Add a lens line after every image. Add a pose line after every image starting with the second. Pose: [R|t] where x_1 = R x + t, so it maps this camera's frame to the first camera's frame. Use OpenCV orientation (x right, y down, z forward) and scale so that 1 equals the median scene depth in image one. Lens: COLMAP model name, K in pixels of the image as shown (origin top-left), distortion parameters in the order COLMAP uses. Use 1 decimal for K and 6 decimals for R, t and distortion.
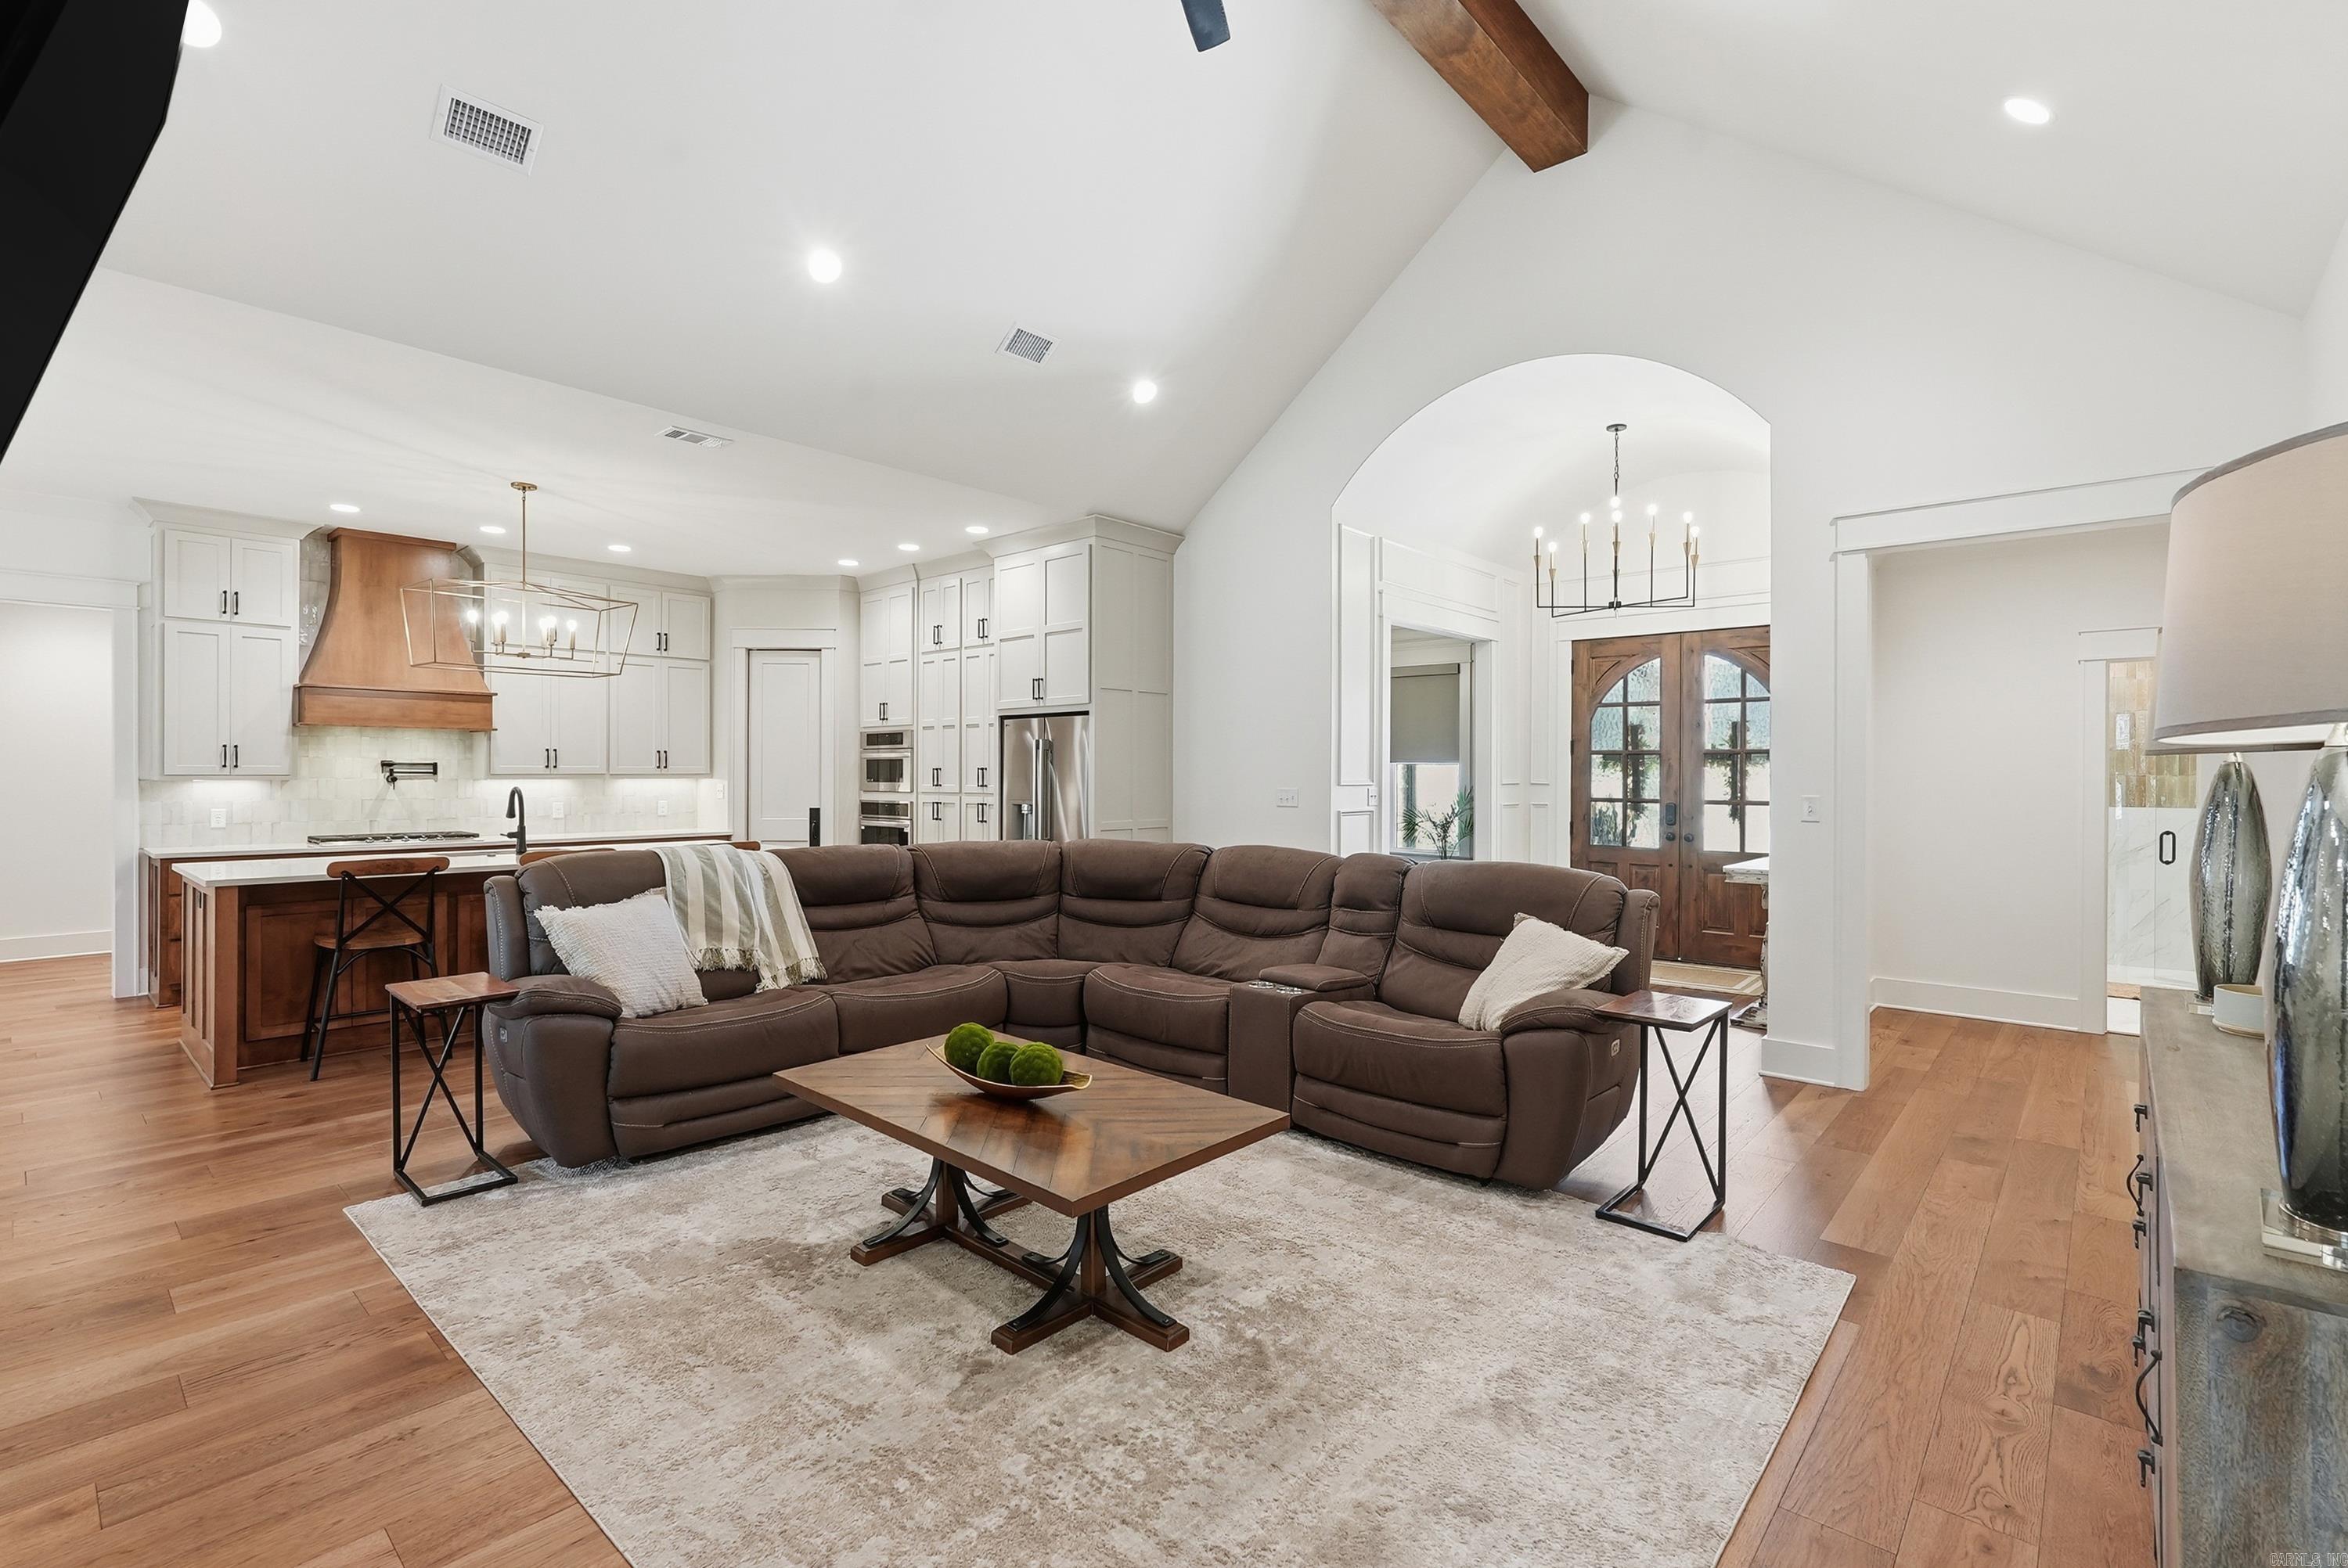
lens RADIAL K [[1050.5, 0, 1162.5], [0, 1050.5, 779.6], [0, 0, 1]] dist [-0.009666, 0.006101]
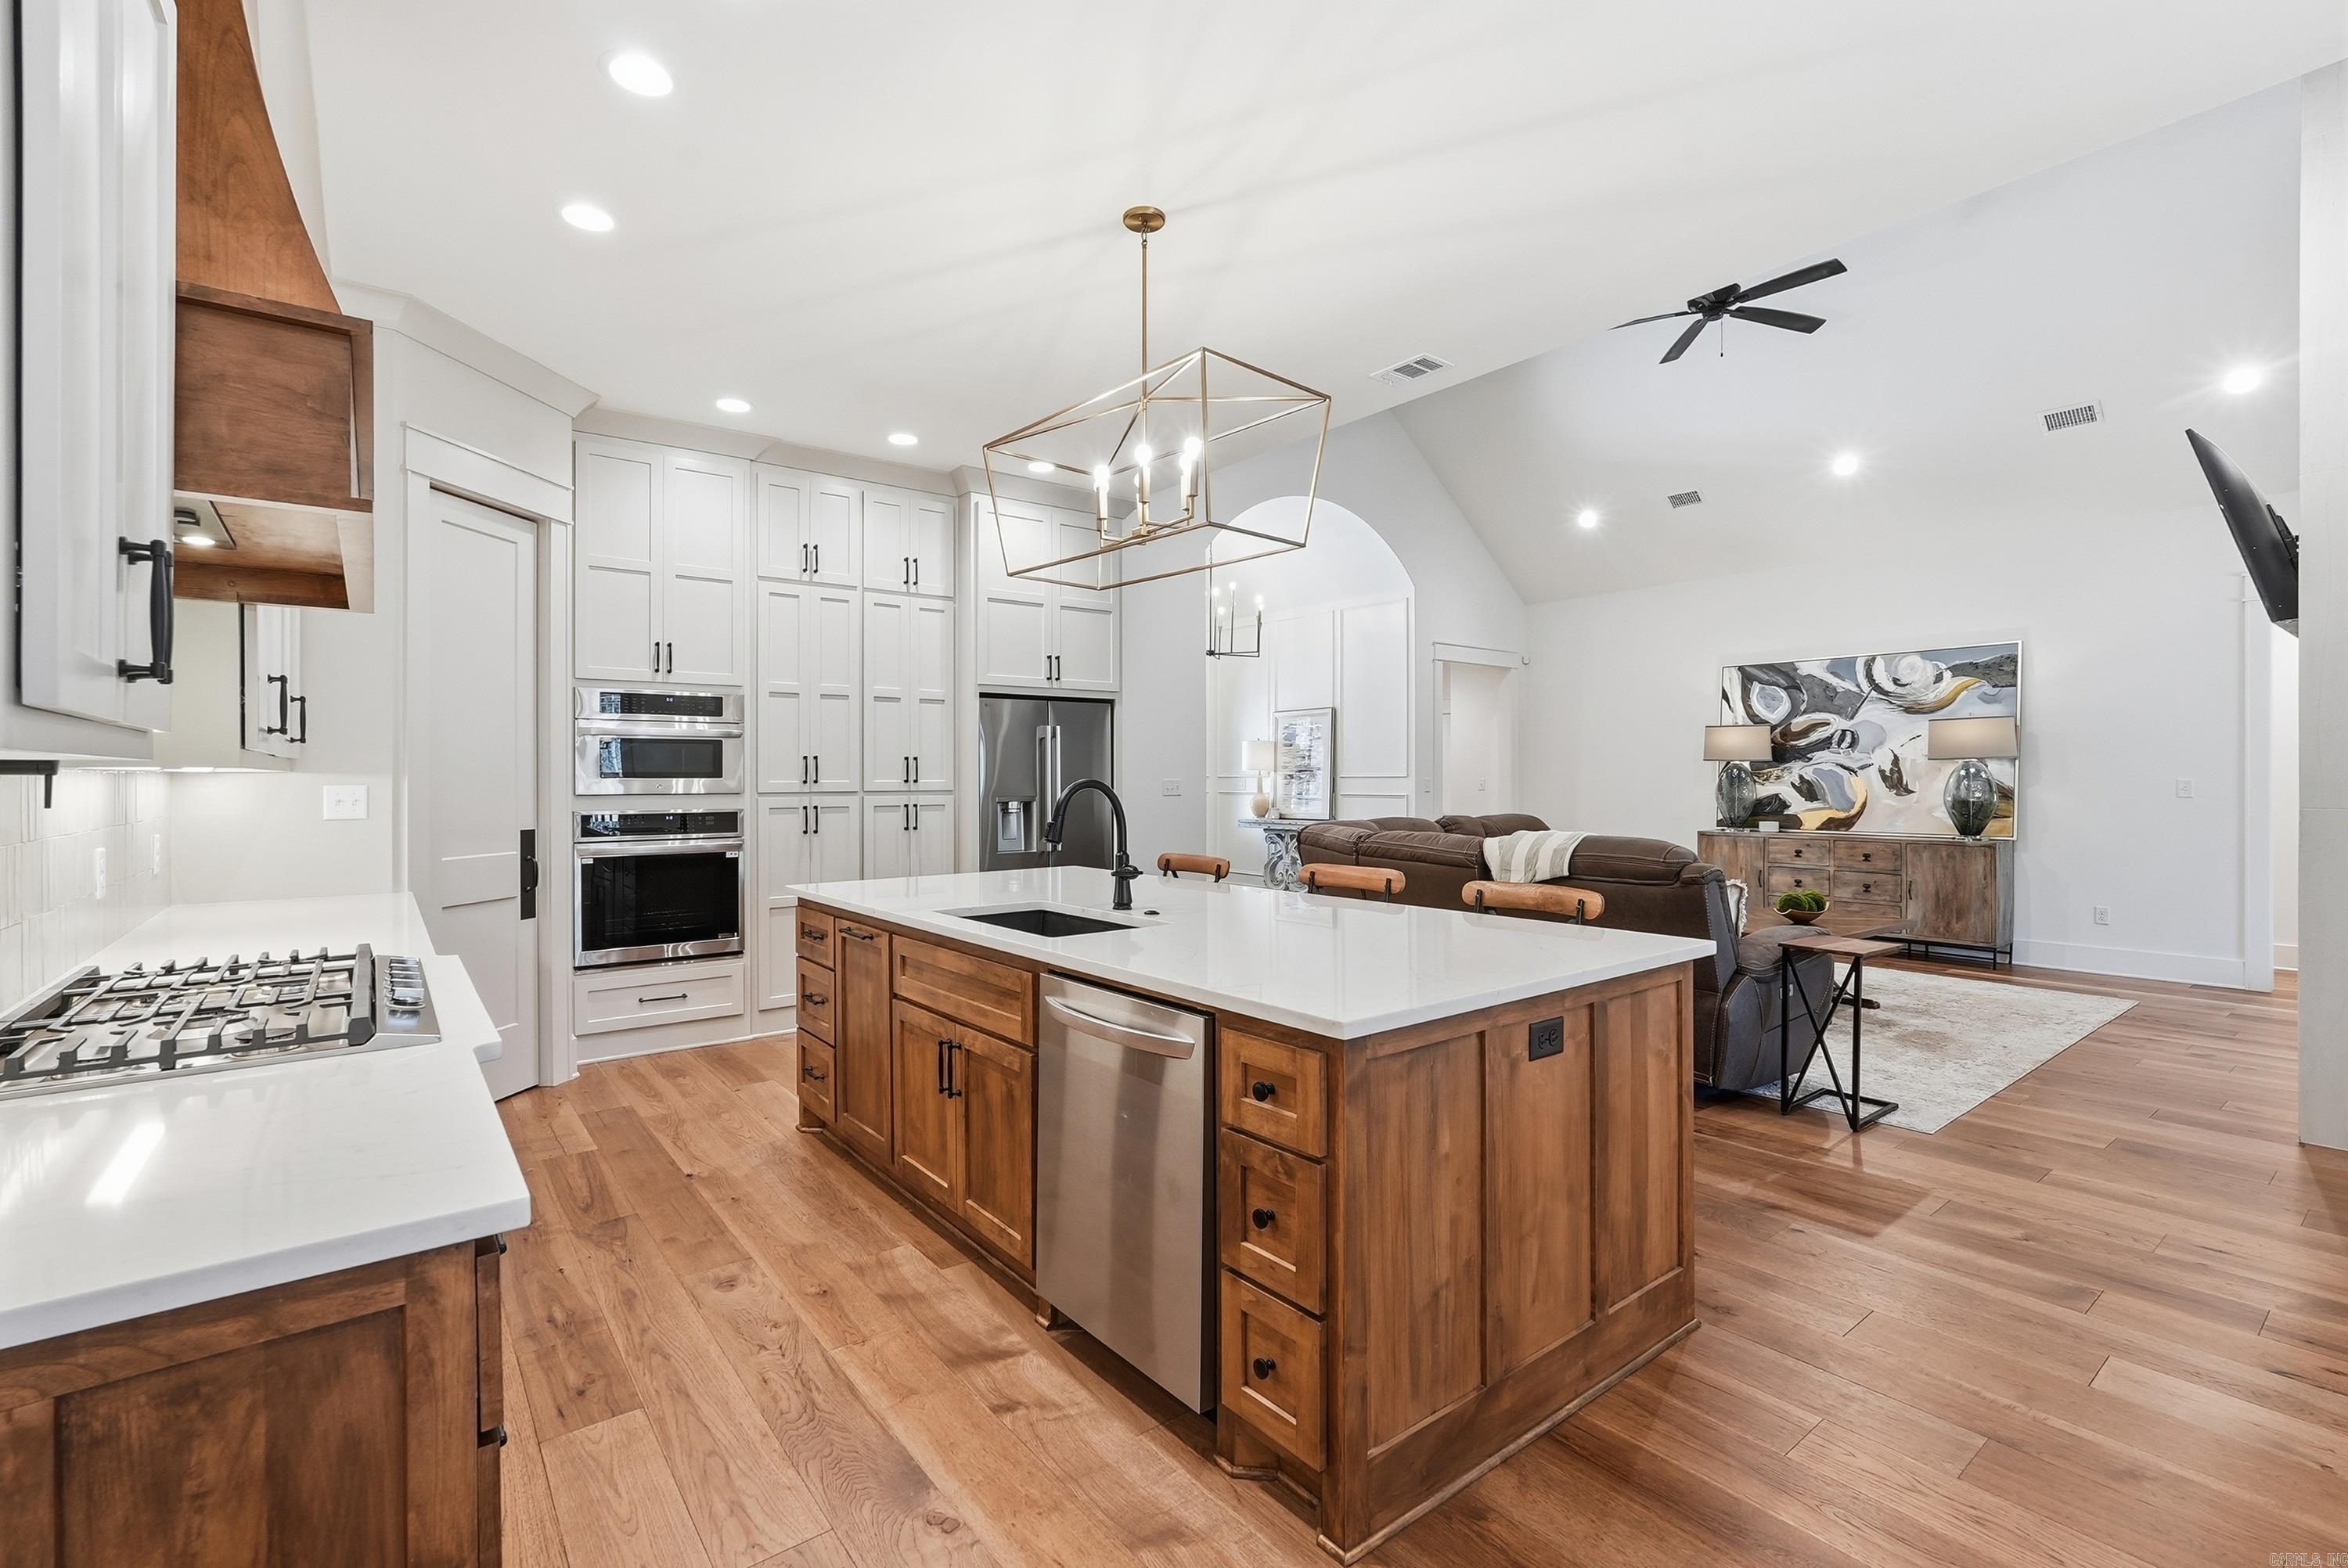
lens RADIAL K [[1050.5, 0, 1173.4], [0, 1050.5, 779.4], [0, 0, 1]] dist [-0.009666, 0.006101]
pose [[0.174964, -0.004033, 0.984567, -0.939574], [0.008063, 0.999964, 0.002664, 0.004757], [-0.984542, 0.007473, 0.174990, 0.735374]]
